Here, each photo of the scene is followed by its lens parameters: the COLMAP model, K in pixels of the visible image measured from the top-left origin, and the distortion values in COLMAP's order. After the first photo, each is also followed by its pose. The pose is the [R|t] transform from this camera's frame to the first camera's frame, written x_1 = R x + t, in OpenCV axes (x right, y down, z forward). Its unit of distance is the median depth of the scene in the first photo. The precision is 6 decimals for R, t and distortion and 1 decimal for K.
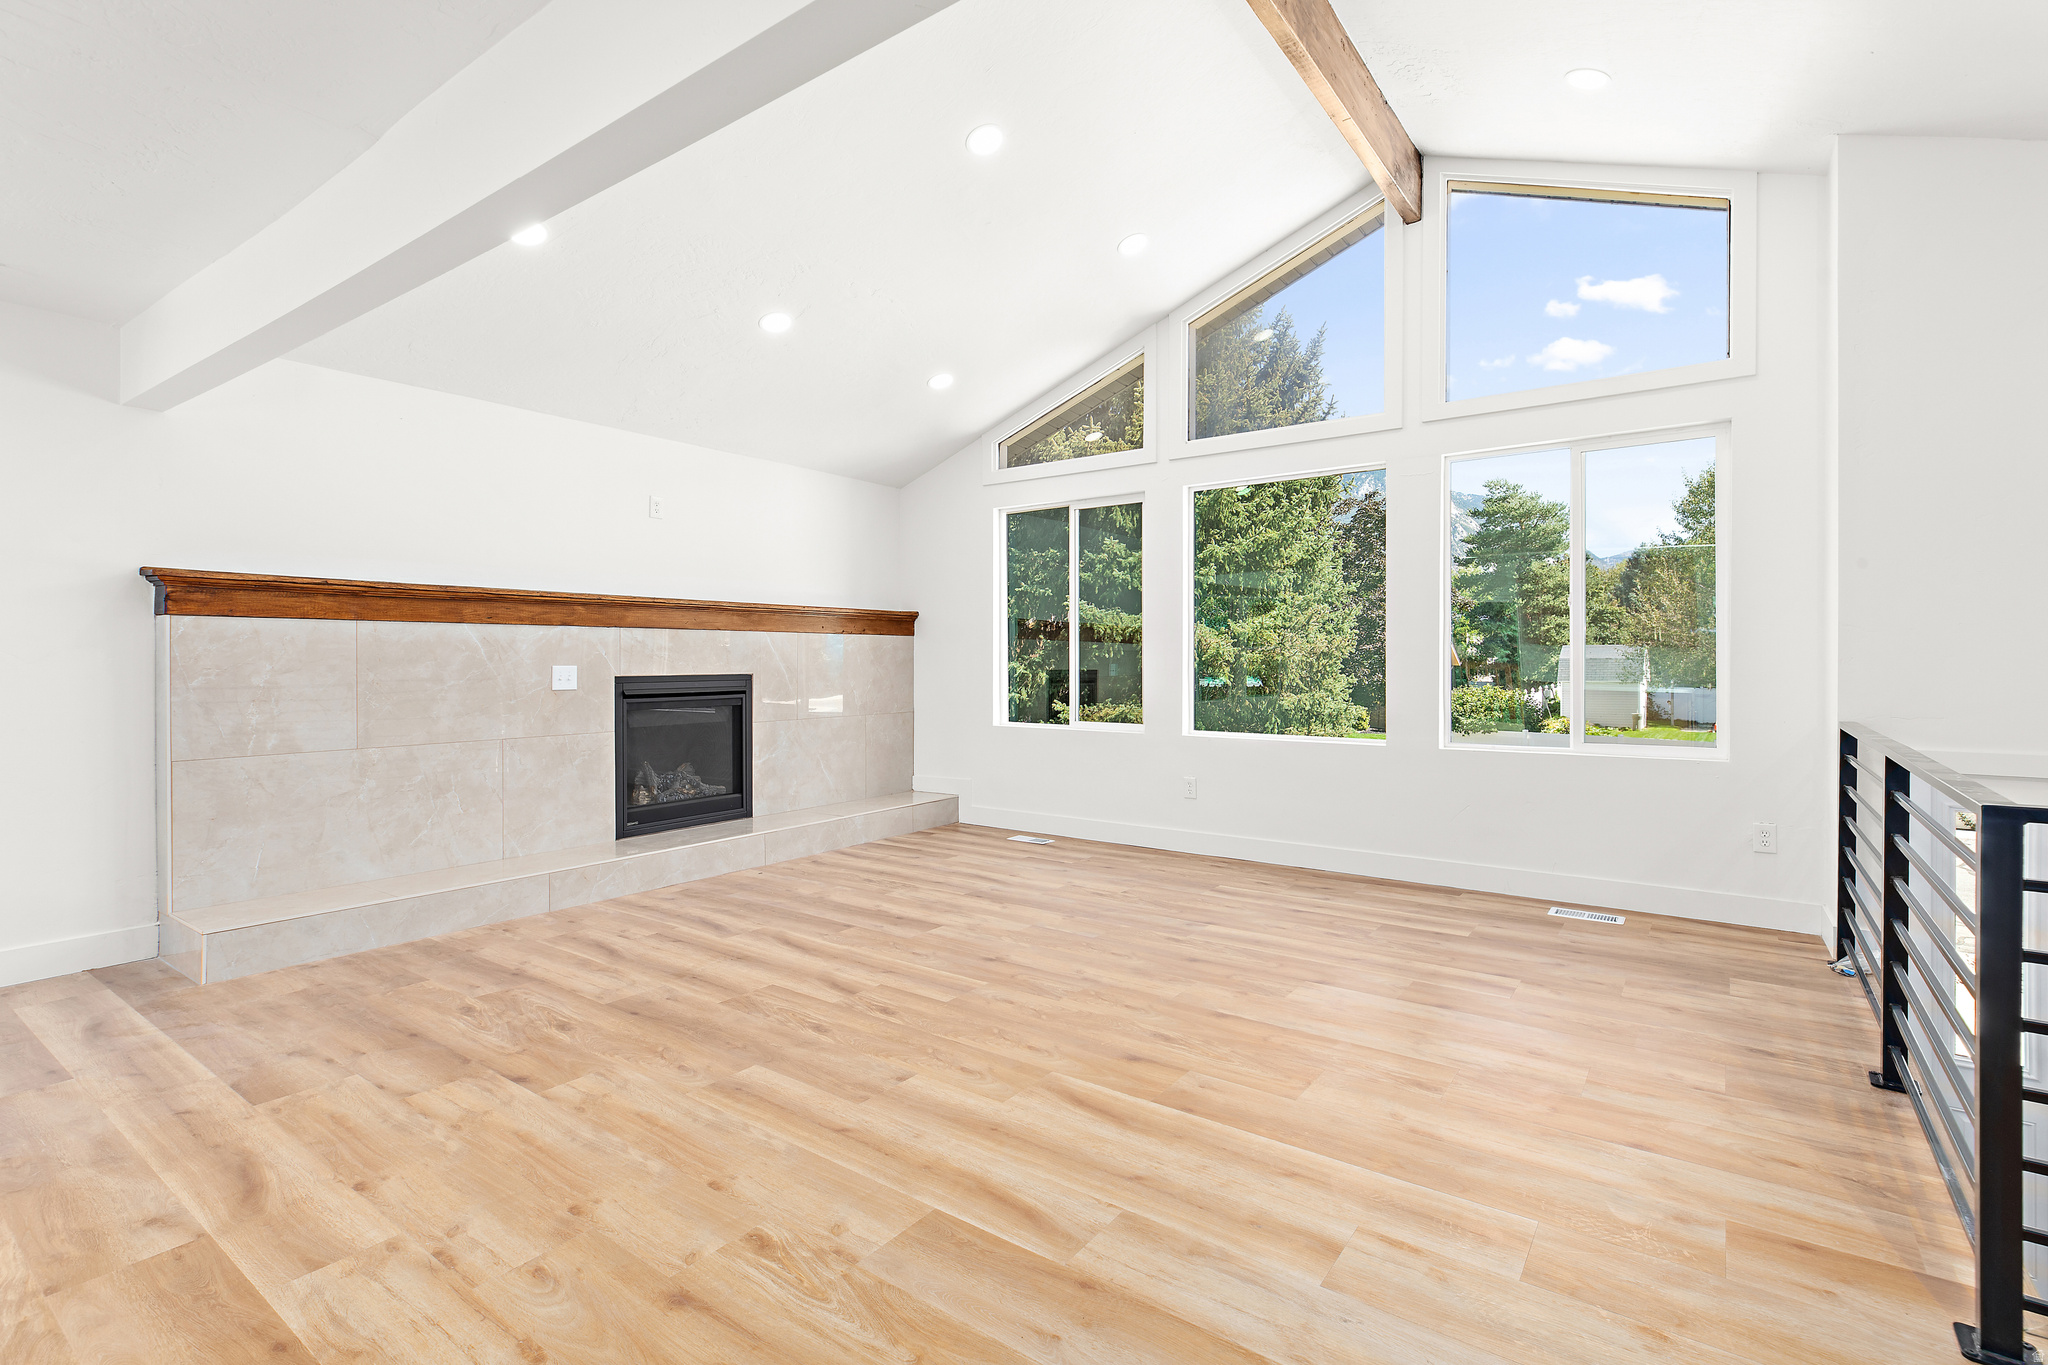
lens RADIAL K [[956.4, 0, 1037.1], [0, 956.4, 651.9], [0, 0, 1]] dist [0.006500, 0.000401]
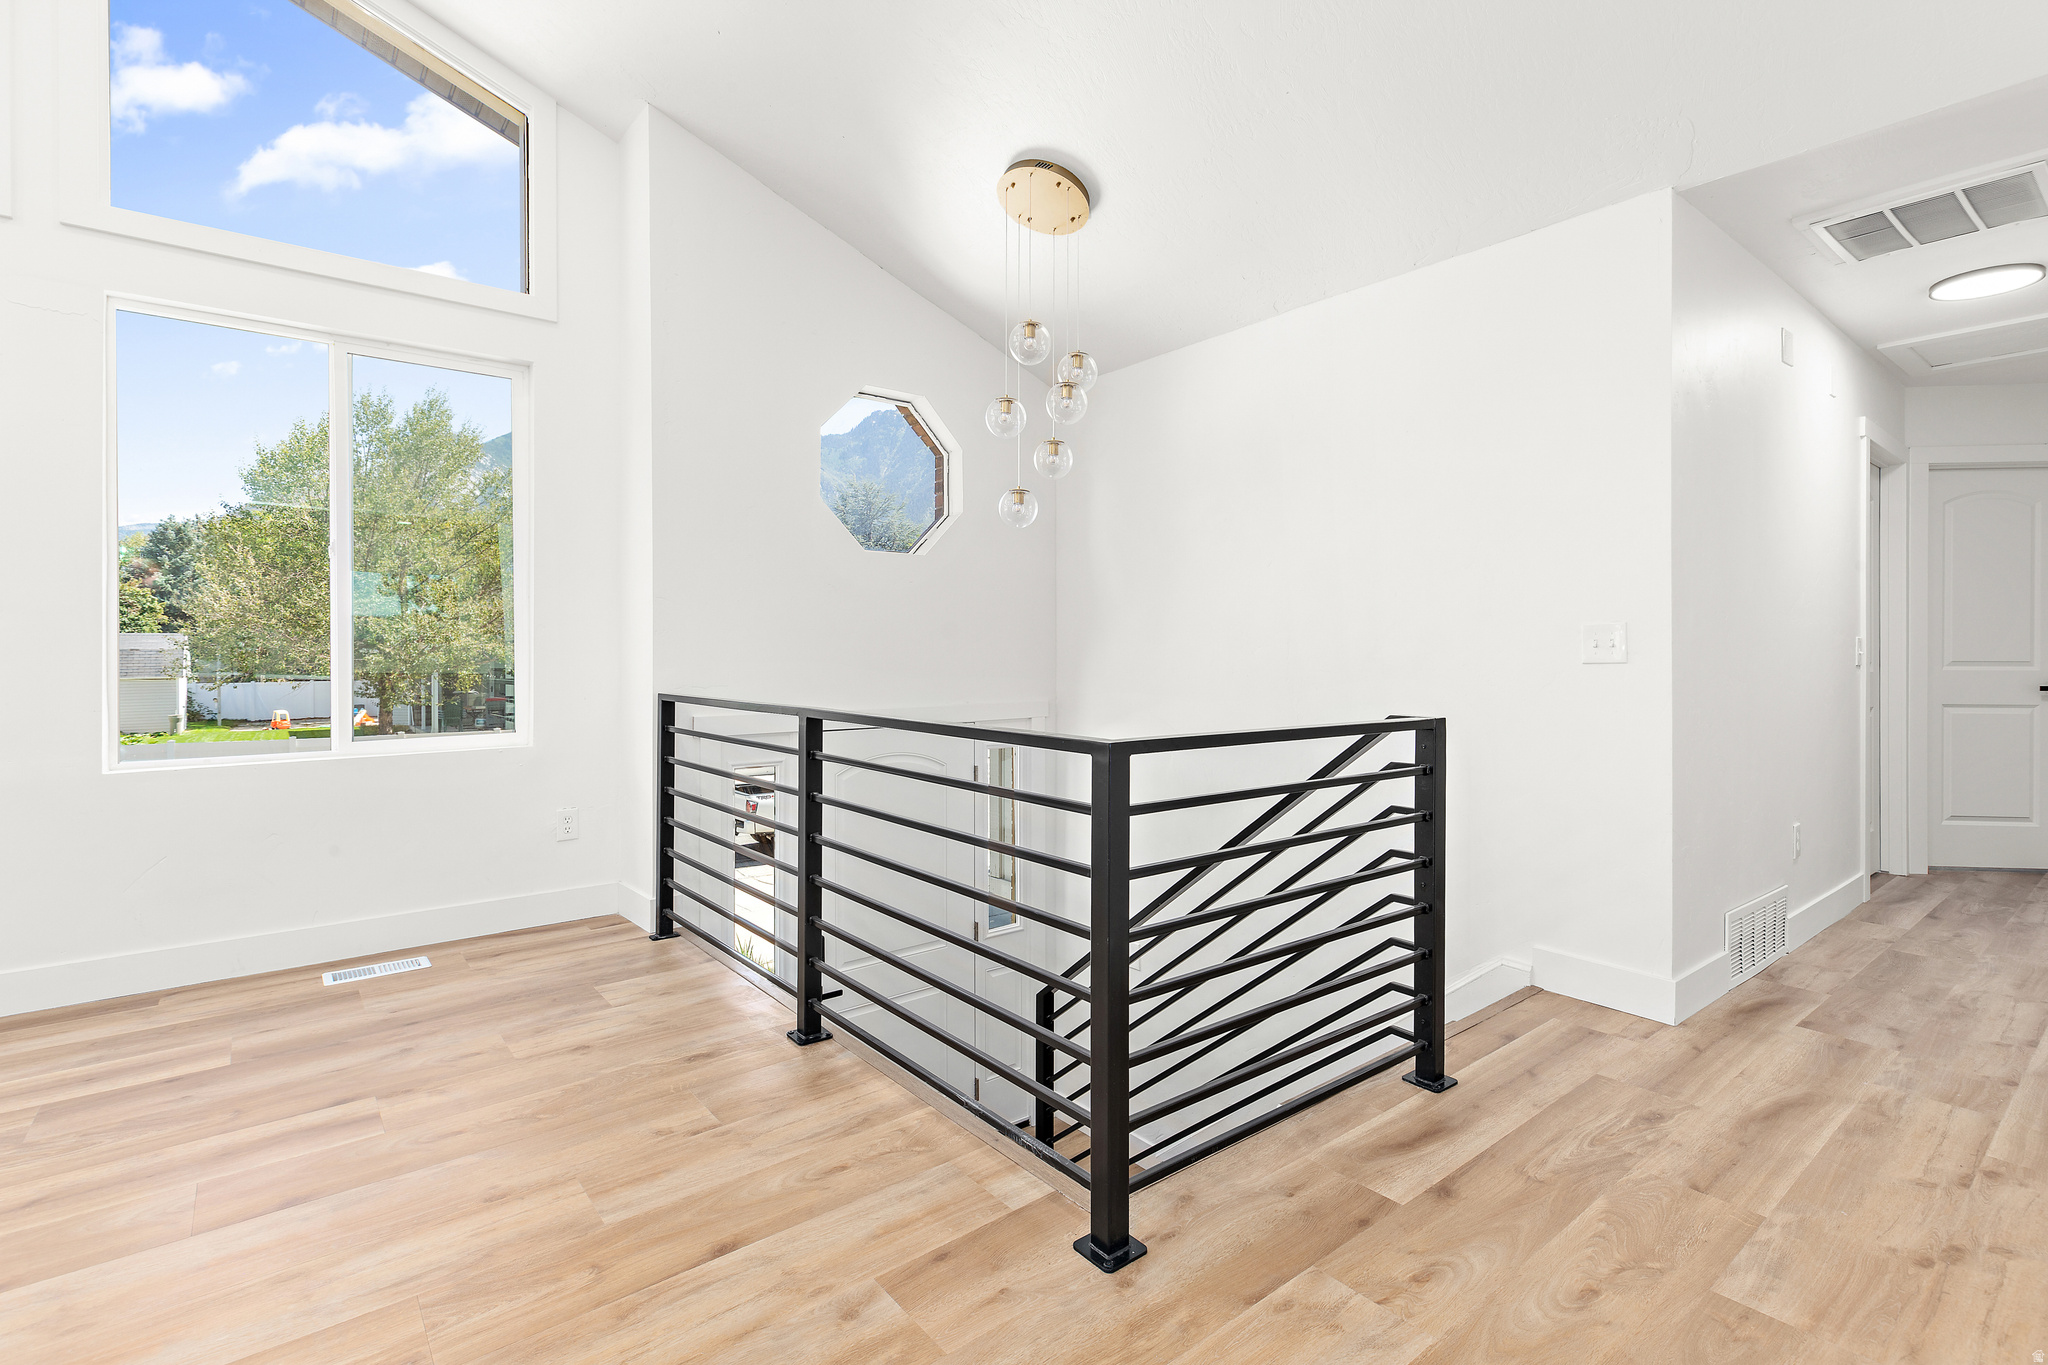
lens RADIAL K [[956.4, 0, 1037.1], [0, 956.4, 651.9], [0, 0, 1]] dist [0.006500, 0.000401]
pose [[0.252471, 0.000653, 0.967604, -0.013497], [-0.005841, 0.999983, 0.000849, 0.012685], [-0.967587, -0.005866, 0.252470, 0.176297]]
